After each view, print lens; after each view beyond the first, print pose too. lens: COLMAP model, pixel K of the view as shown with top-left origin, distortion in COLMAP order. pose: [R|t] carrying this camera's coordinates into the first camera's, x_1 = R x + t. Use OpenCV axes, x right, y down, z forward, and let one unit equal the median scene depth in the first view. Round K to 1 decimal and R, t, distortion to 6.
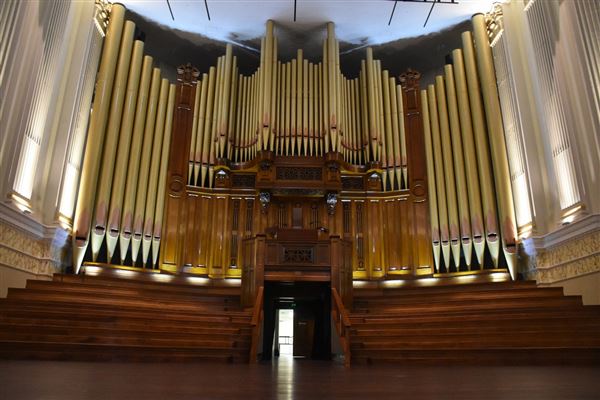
lens RADIAL K [[471.4, 0, 297.8], [0, 471.4, 202.7], [0, 0, 1]] dist [-0.148546, 0.105138]
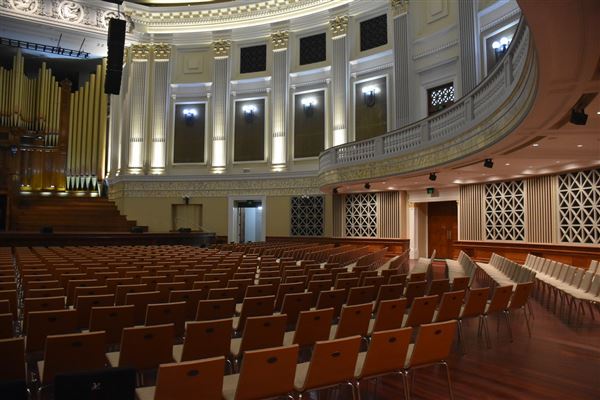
lens RADIAL K [[471.4, 0, 299.9], [0, 471.4, 199.6], [0, 0, 1]] dist [-0.148546, 0.105138]
pose [[0.853676, 0.023666, 0.520266, 0.123668], [-0.151393, 0.967105, 0.204420, -0.384386], [-0.498314, -0.253273, 0.829178, -1.230152]]
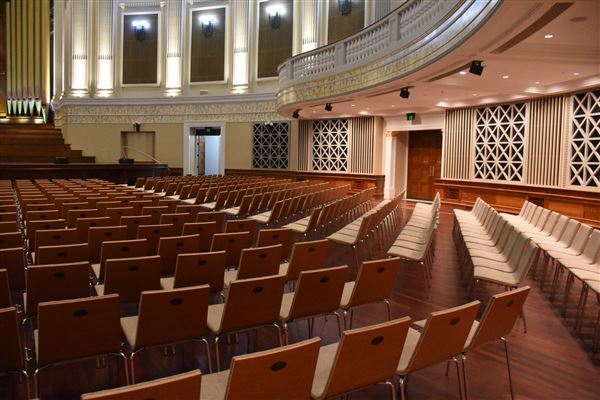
lens RADIAL K [[471.4, 0, 295.6], [0, 471.4, 204.2], [0, 0, 1]] dist [-0.148546, 0.105138]
pose [[0.857621, -0.040067, 0.512719, 0.344025], [-0.164919, 0.922882, 0.347979, -0.336830], [-0.487122, -0.382992, 0.784875, -1.101065]]
